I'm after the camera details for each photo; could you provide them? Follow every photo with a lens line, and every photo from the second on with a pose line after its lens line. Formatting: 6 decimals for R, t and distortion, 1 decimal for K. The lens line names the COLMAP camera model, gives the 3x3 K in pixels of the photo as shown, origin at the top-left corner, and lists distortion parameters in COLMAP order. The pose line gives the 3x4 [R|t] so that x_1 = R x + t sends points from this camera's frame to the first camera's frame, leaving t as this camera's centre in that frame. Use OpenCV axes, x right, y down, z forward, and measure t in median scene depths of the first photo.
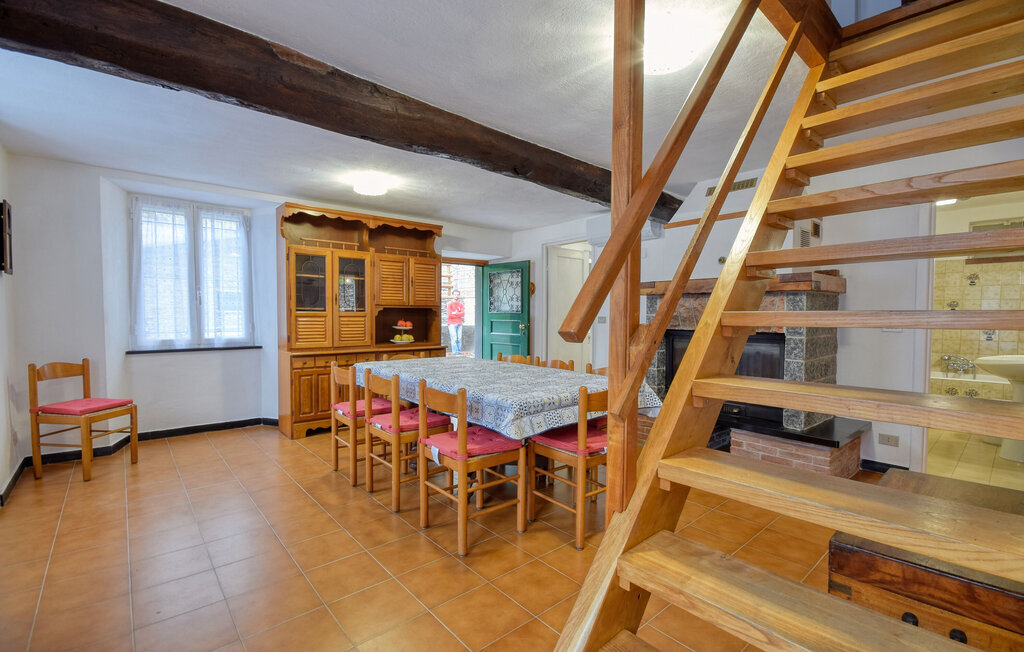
lens RADIAL K [[455.6, 0, 513.0], [0, 455.6, 337.5], [0, 0, 1]] dist [0.000280, 0.000009]
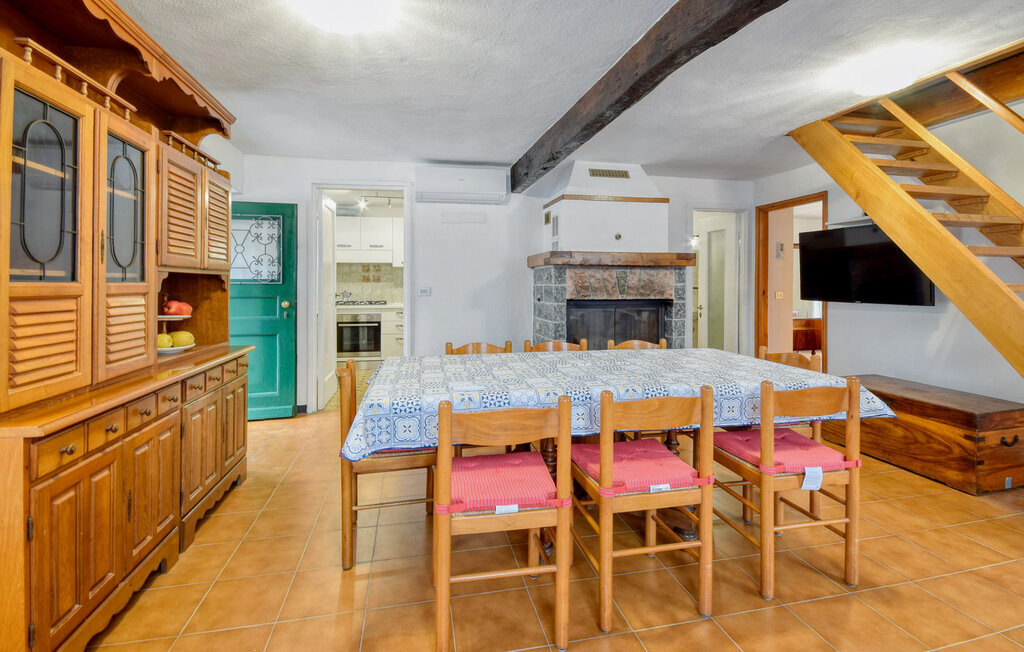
lens RADIAL K [[455.8, 0, 523.6], [0, 455.8, 306.0], [0, 0, 1]] dist [-0.025659, -0.000080]
pose [[0.492787, -0.048330, 0.868807, -0.567387], [0.047440, 0.998464, 0.028635, -0.036942], [-0.868856, 0.027105, 0.494323, 0.586193]]
